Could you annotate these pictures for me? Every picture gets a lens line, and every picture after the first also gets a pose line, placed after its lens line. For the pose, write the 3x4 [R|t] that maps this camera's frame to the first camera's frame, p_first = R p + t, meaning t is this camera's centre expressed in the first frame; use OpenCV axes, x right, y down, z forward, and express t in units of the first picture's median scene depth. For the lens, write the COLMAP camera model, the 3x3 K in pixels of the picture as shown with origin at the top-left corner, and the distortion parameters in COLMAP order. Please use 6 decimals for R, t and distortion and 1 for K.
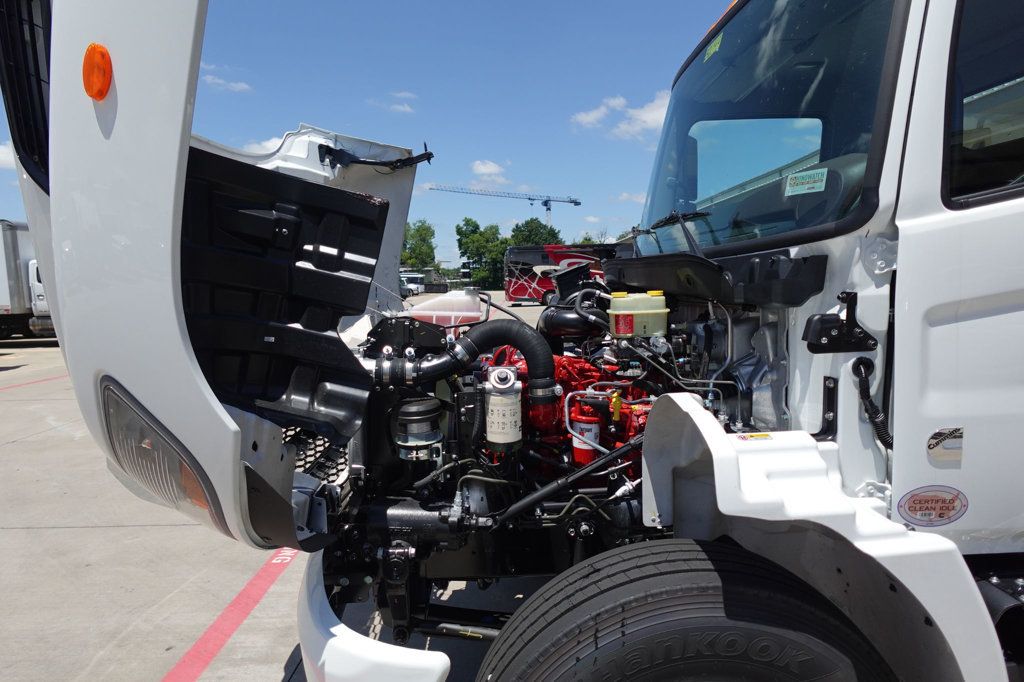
lens RADIAL K [[578.0, 0, 511.7], [0, 578.0, 342.7], [0, 0, 1]] dist [-0.003467, 0.001455]
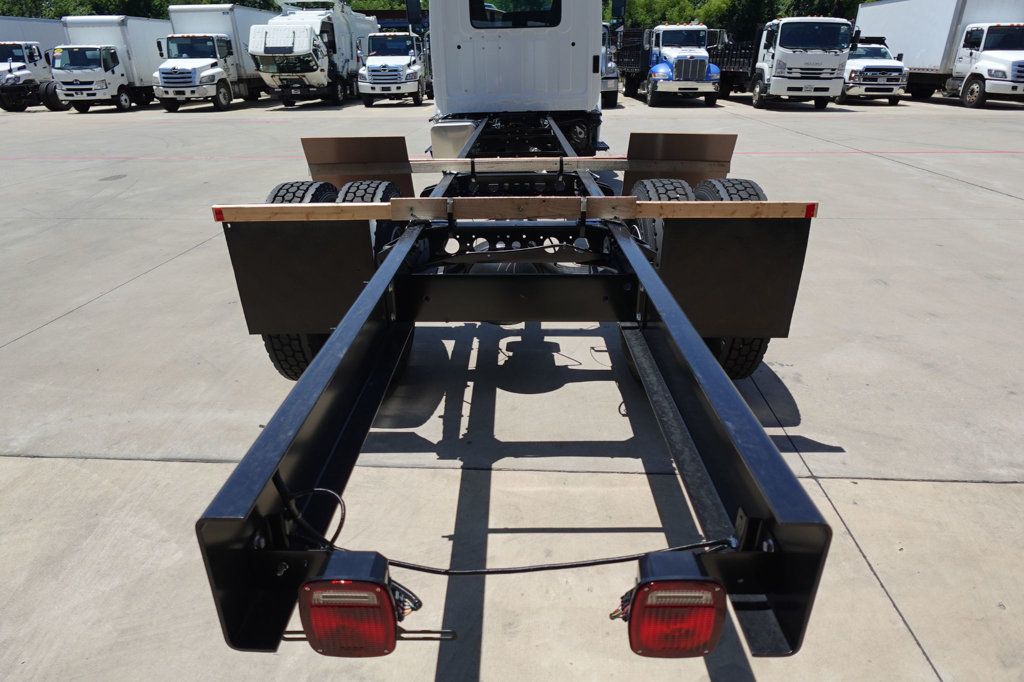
lens RADIAL K [[606.1, 0, 512.0], [0, 606.1, 341.0], [0, 0, 1]] dist [0.002968, -0.002245]
pose [[-0.042942, 0.442408, -0.895785, 0.596890], [-0.098319, 0.890389, 0.444456, -0.028159], [0.994228, 0.107158, 0.005262, 0.147801]]
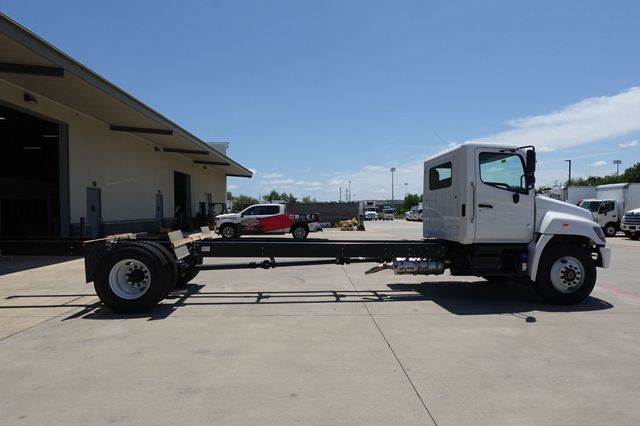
lens RADIAL K [[381.7, 0, 322.0], [0, 381.7, 212.3], [0, 0, 1]] dist [-0.000580, 0.001382]
pose [[-0.998681, 0.025483, -0.044580, 0.266117], [0.020346, 0.993486, 0.112119, -0.059044], [0.047147, 0.111064, -0.992694, 0.543364]]
